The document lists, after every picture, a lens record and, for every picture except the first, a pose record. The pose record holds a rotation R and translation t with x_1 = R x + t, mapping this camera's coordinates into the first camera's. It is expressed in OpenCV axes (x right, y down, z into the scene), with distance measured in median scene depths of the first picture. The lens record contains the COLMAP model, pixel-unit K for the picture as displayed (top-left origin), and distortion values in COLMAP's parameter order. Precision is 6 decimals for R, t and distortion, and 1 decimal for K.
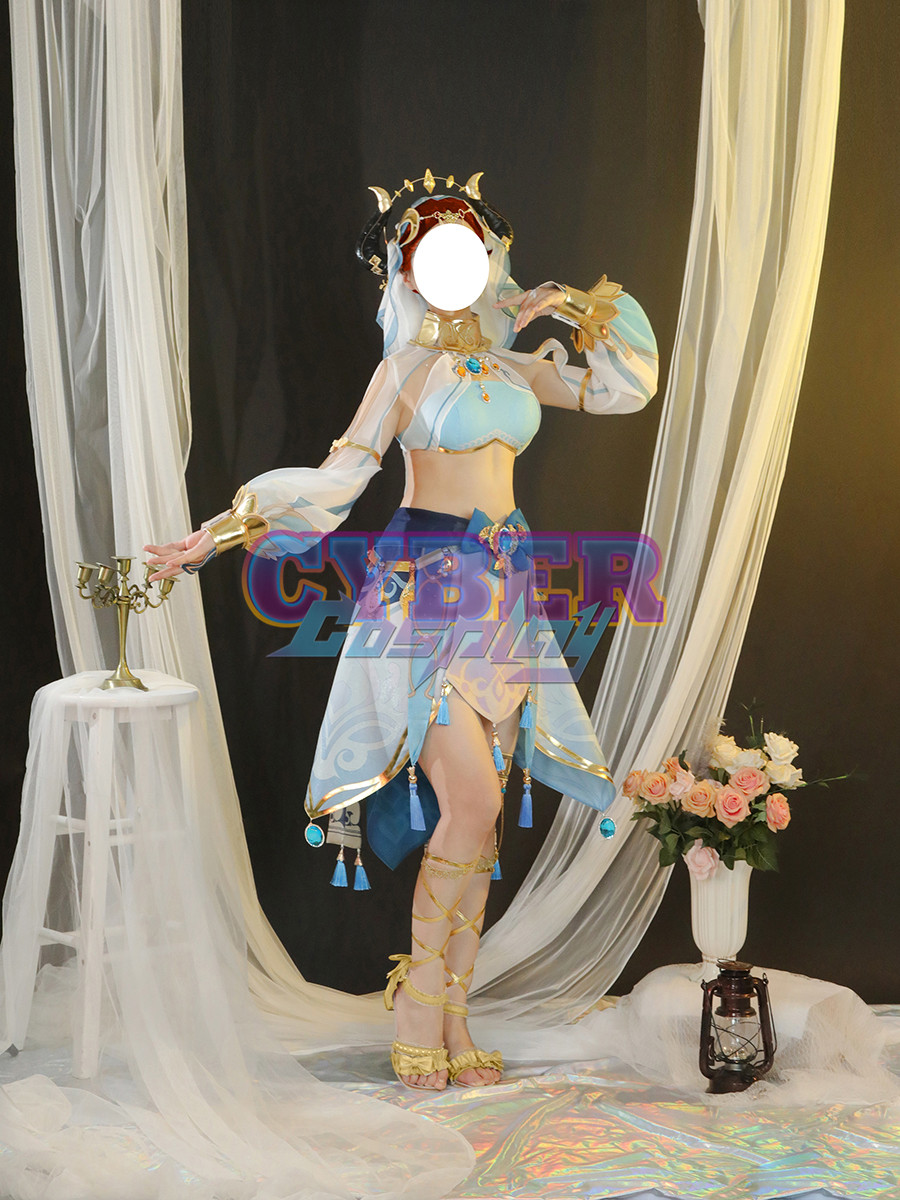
lens RADIAL K [[1579.2, 0, 450.0], [0, 1579.2, 600.0], [0, 0, 1]] dist [0.002229, 0.000397]
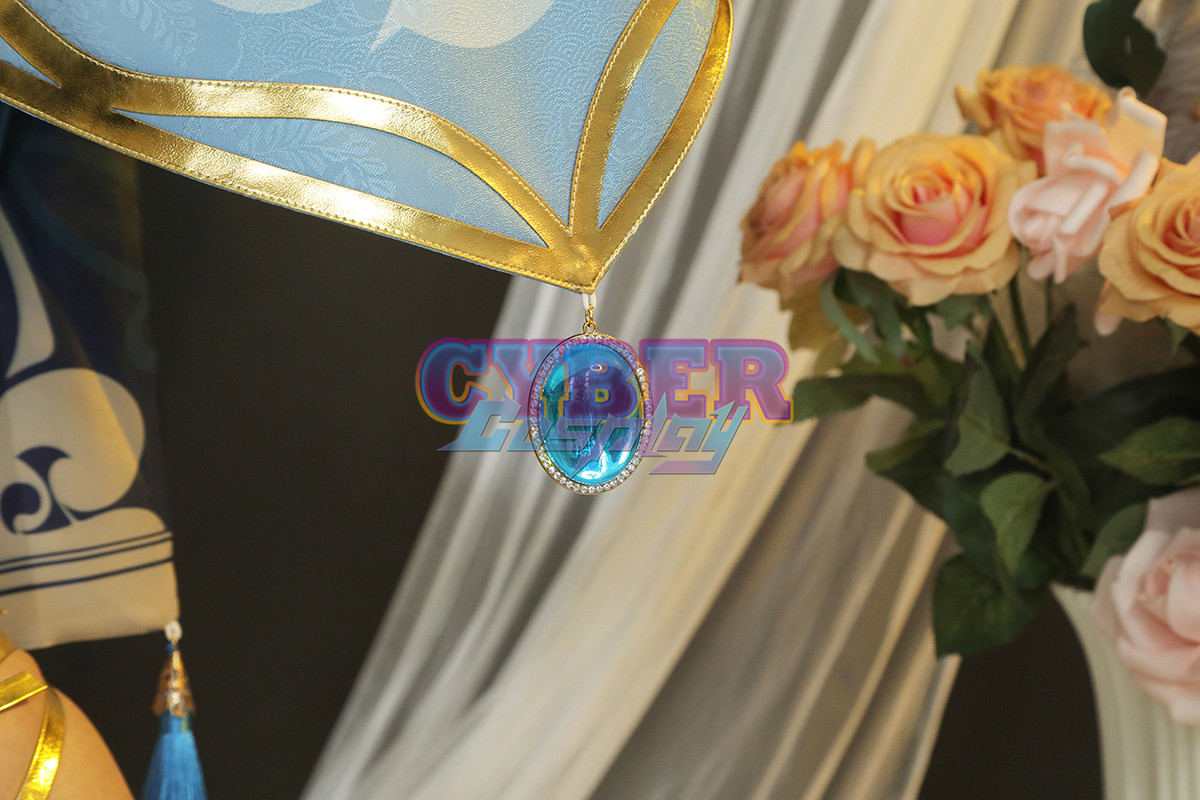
lens RADIAL K [[3037.6, 0, 600.0], [0, 3037.6, 400.0], [0, 0, 1]] dist [-0.018664, -0.058728]
pose [[0.996482, -0.006430, 0.083564, 0.063554], [0.000564, 0.997544, 0.070040, 0.114489], [-0.083810, -0.069746, 0.994038, 0.653534]]
